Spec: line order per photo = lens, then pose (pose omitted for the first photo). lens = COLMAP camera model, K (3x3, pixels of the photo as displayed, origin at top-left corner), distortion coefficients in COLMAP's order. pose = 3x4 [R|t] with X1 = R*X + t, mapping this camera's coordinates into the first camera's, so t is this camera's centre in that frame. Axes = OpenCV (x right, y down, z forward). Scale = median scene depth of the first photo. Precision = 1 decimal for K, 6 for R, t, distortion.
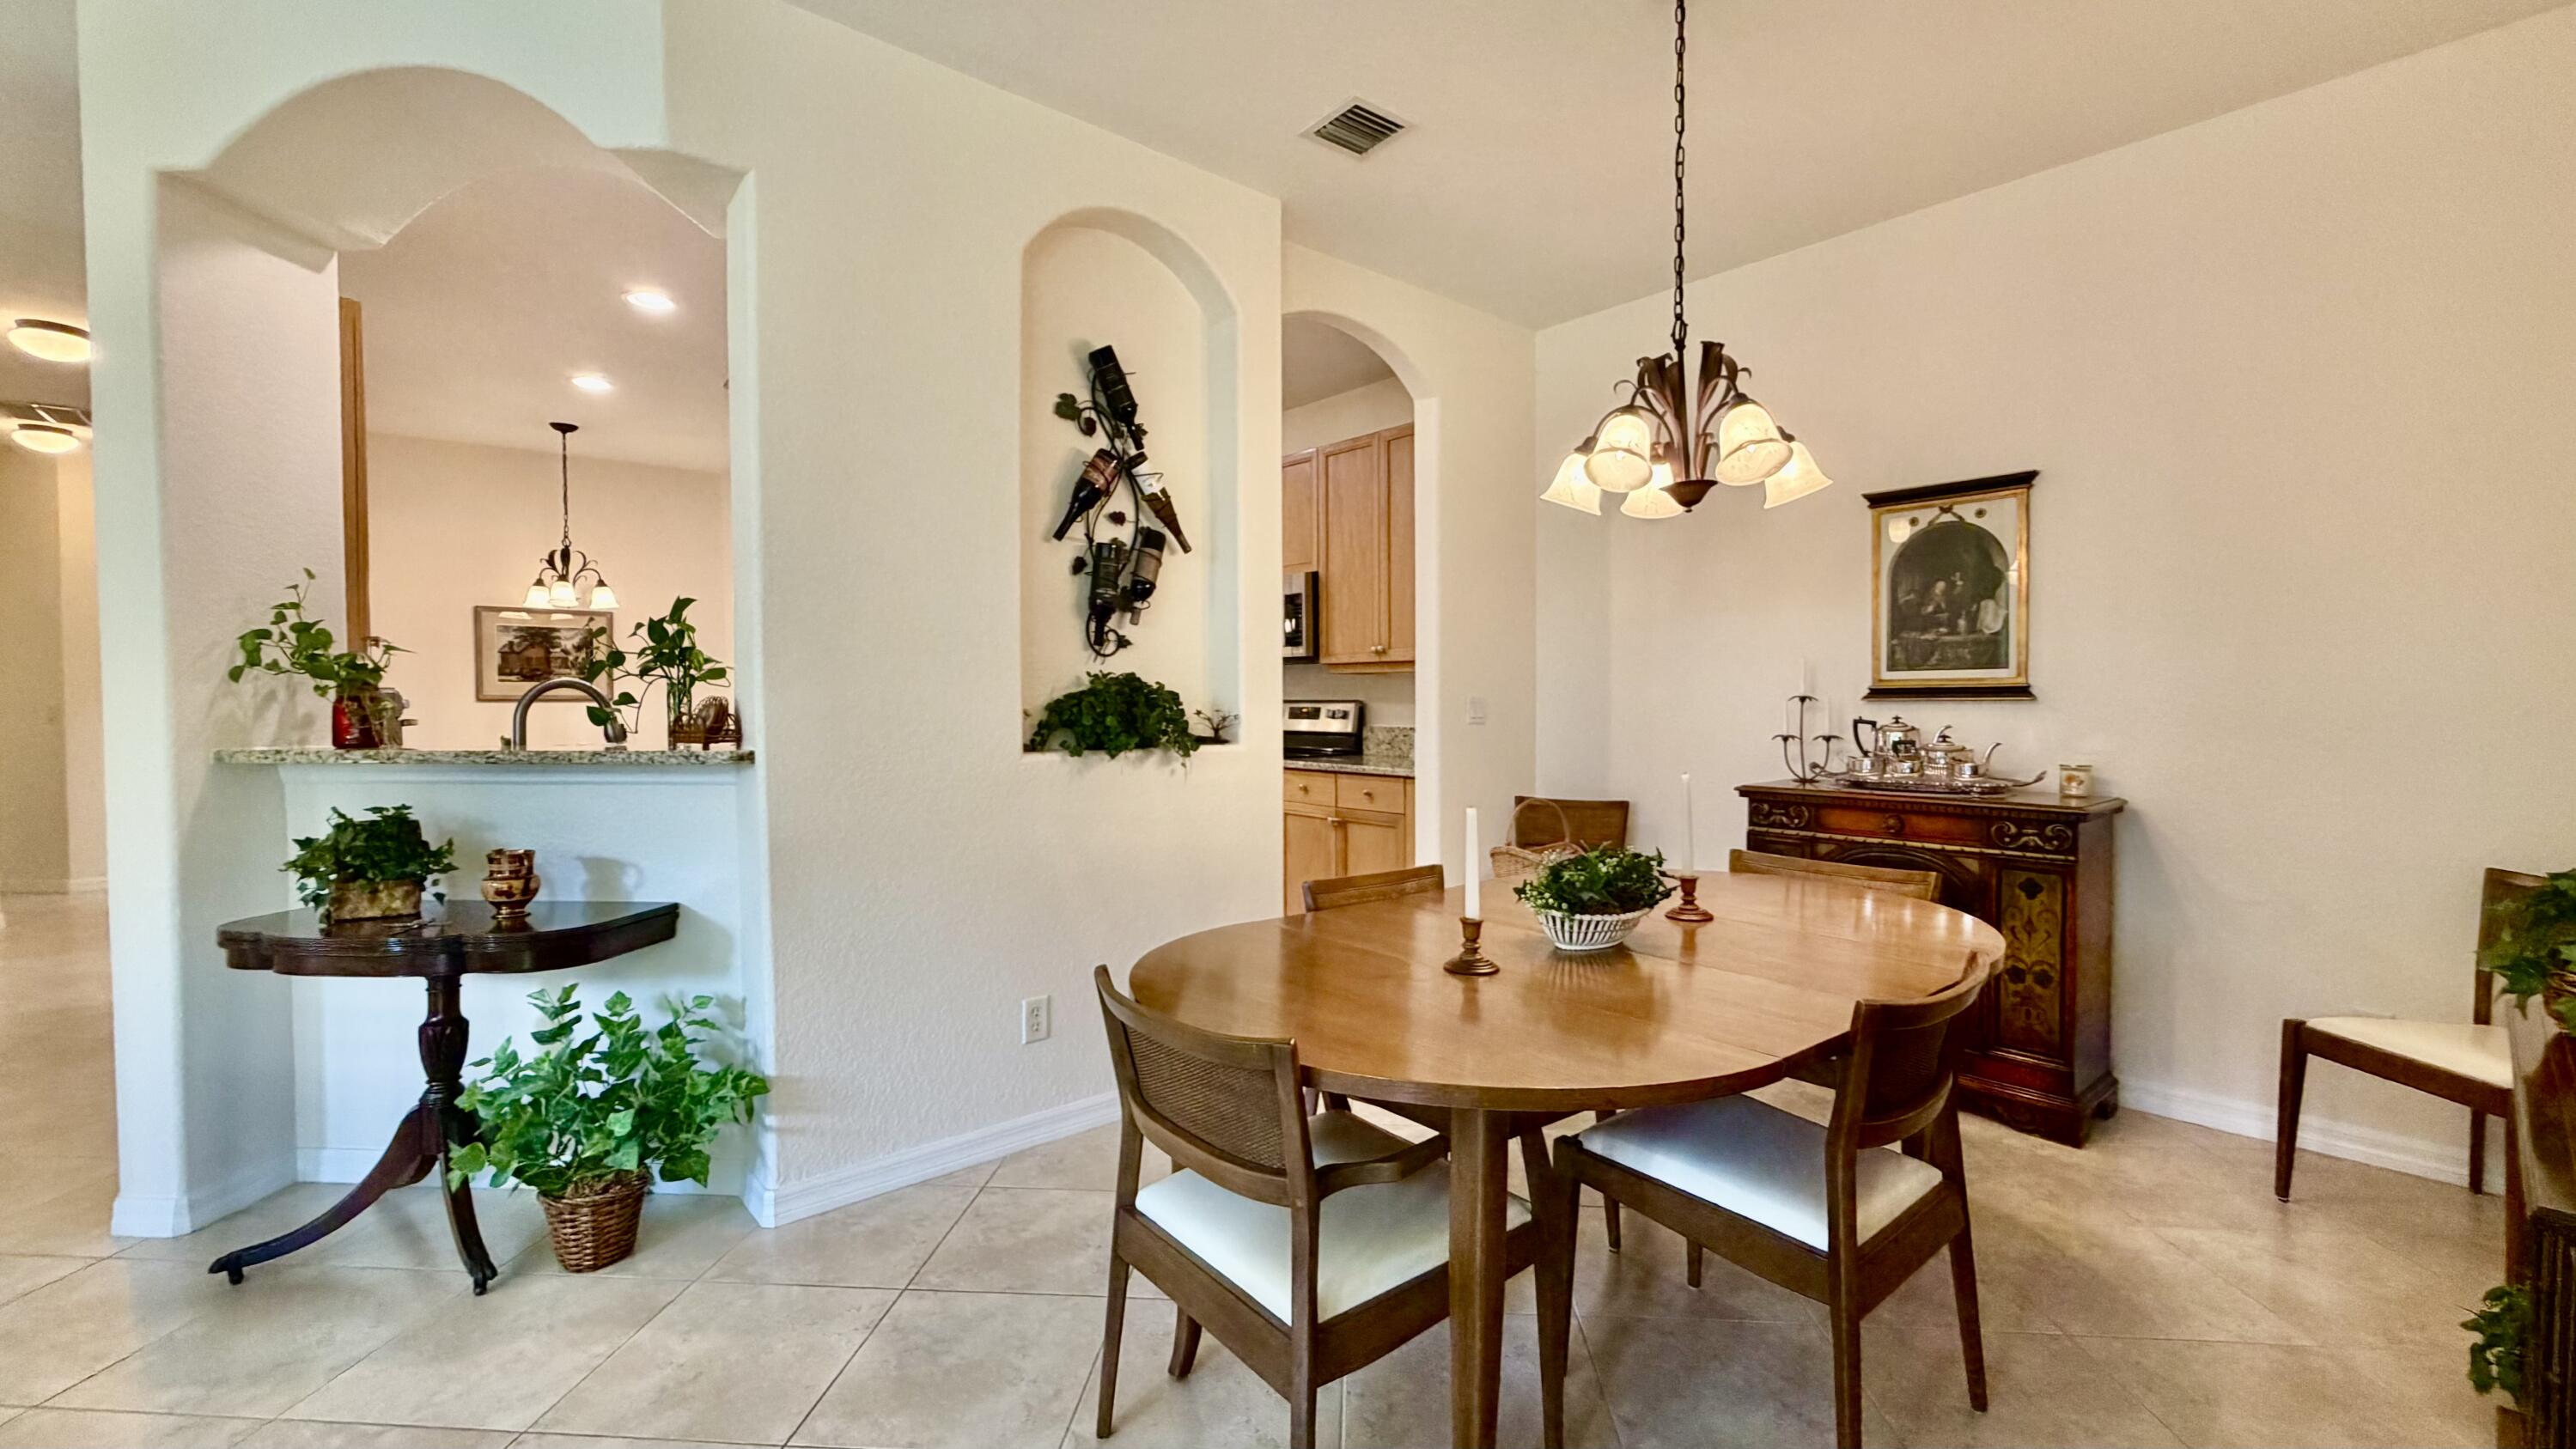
lens RADIAL K [[1033.2, 0, 1301.2], [0, 1033.2, 716.8], [0, 0, 1]] dist [-0.000126, -0.000545]
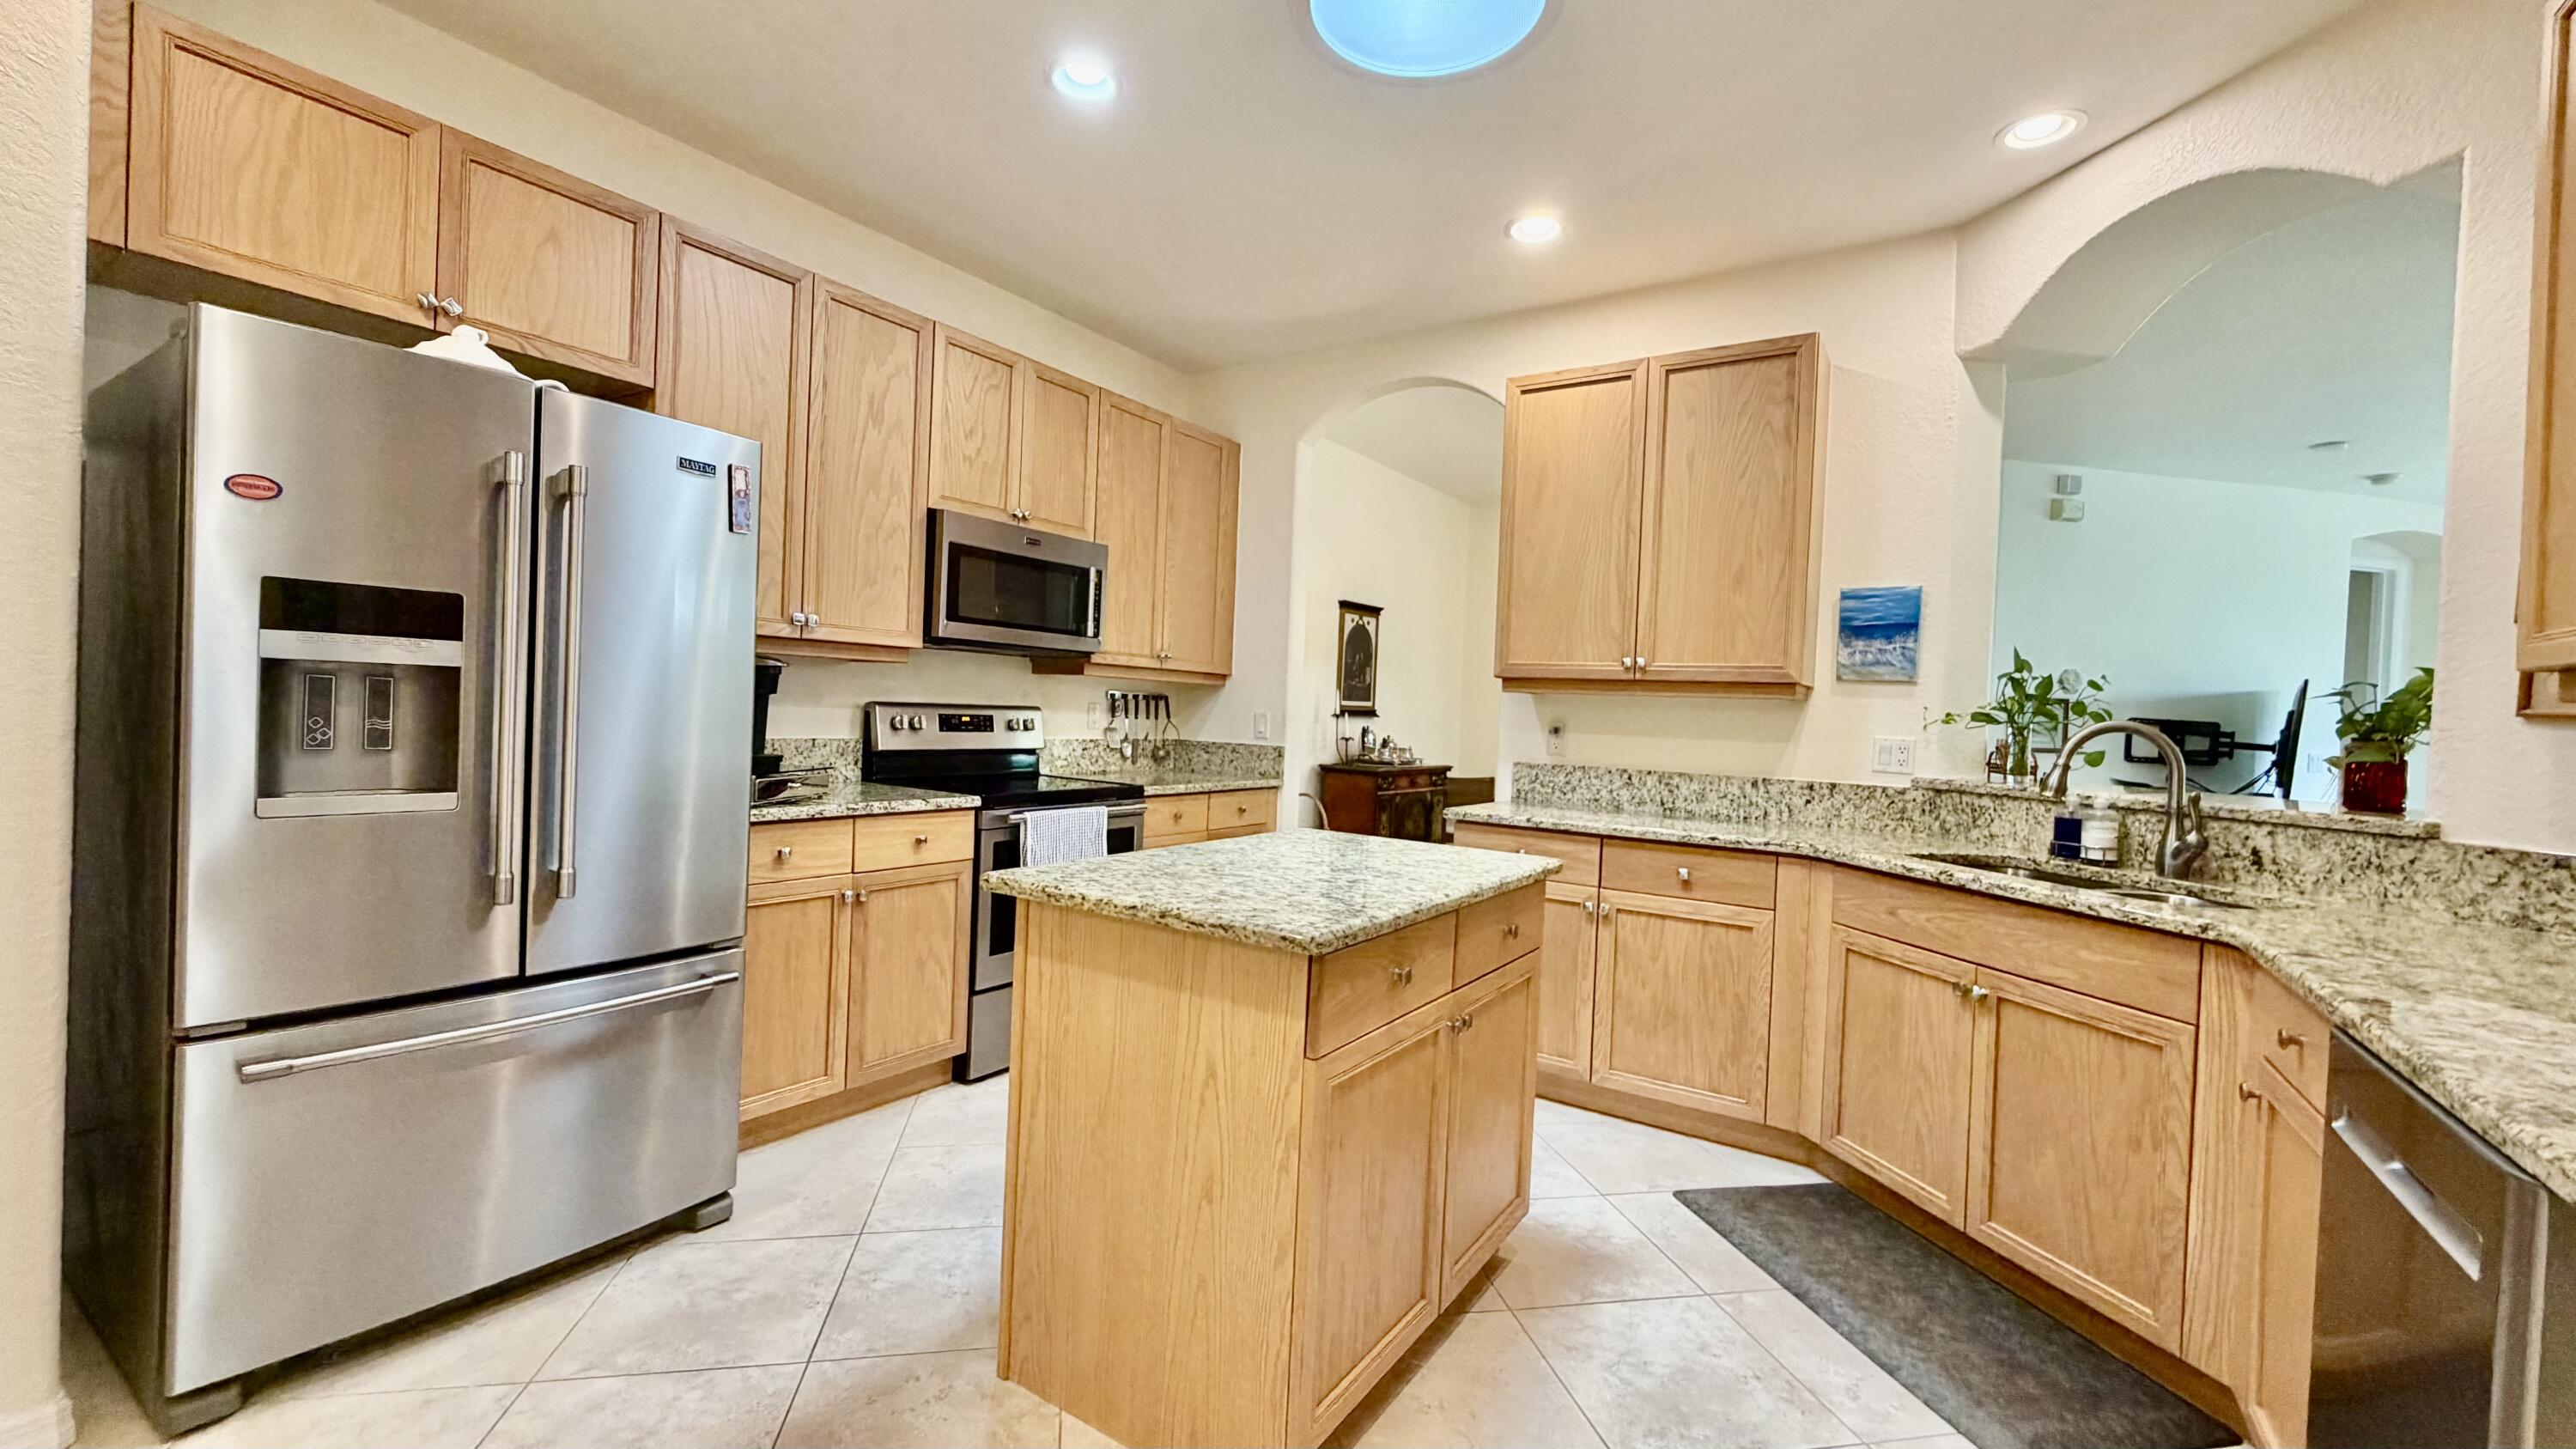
lens RADIAL K [[1033.4, 0, 1269.5], [0, 1033.4, 724.3], [0, 0, 1]] dist [-0.000126, -0.000545]
pose [[-0.250333, -0.019993, 0.967953, -1.350010], [-0.018469, 0.999703, 0.015873, -0.033566], [-0.967984, -0.013903, -0.250628, 1.877177]]
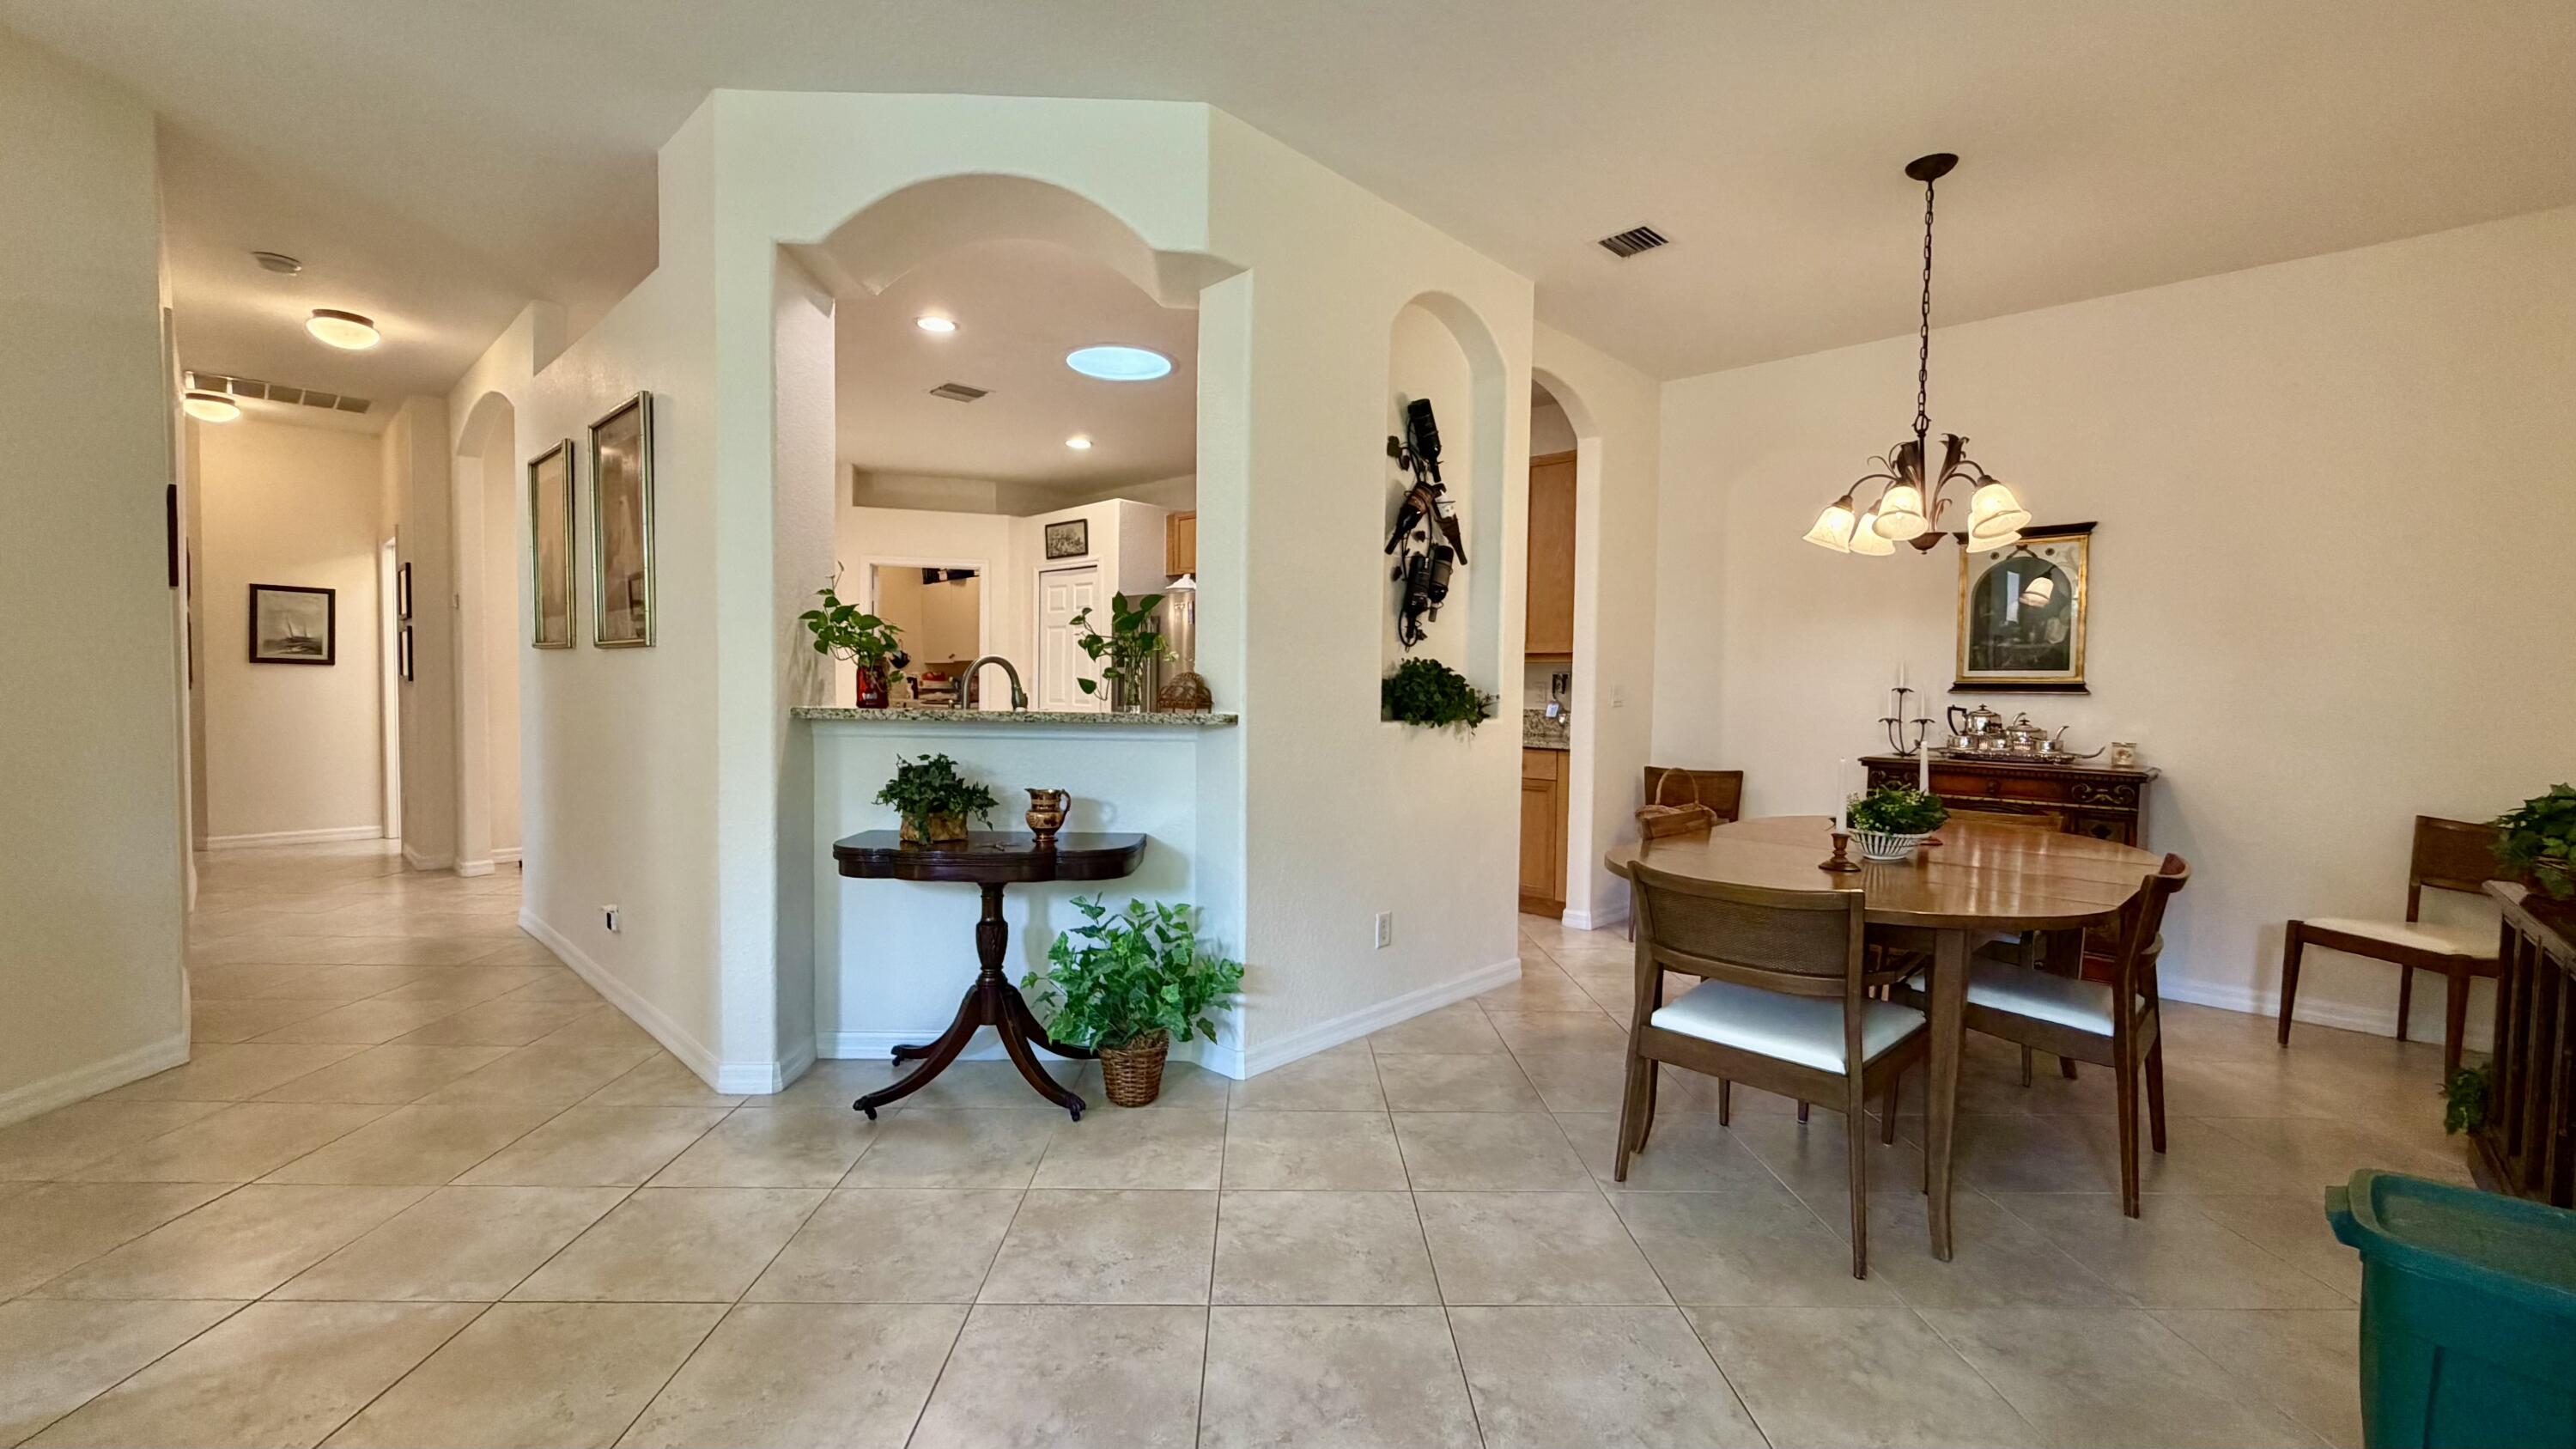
lens RADIAL K [[1033.4, 0, 1292.5], [0, 1033.4, 715.6], [0, 0, 1]] dist [-0.000126, -0.000545]
pose [[0.995541, 0.015928, 0.092974, -0.473138], [-0.017136, 0.999779, 0.012209, 0.013412], [-0.092759, -0.013748, 0.995594, -0.248067]]
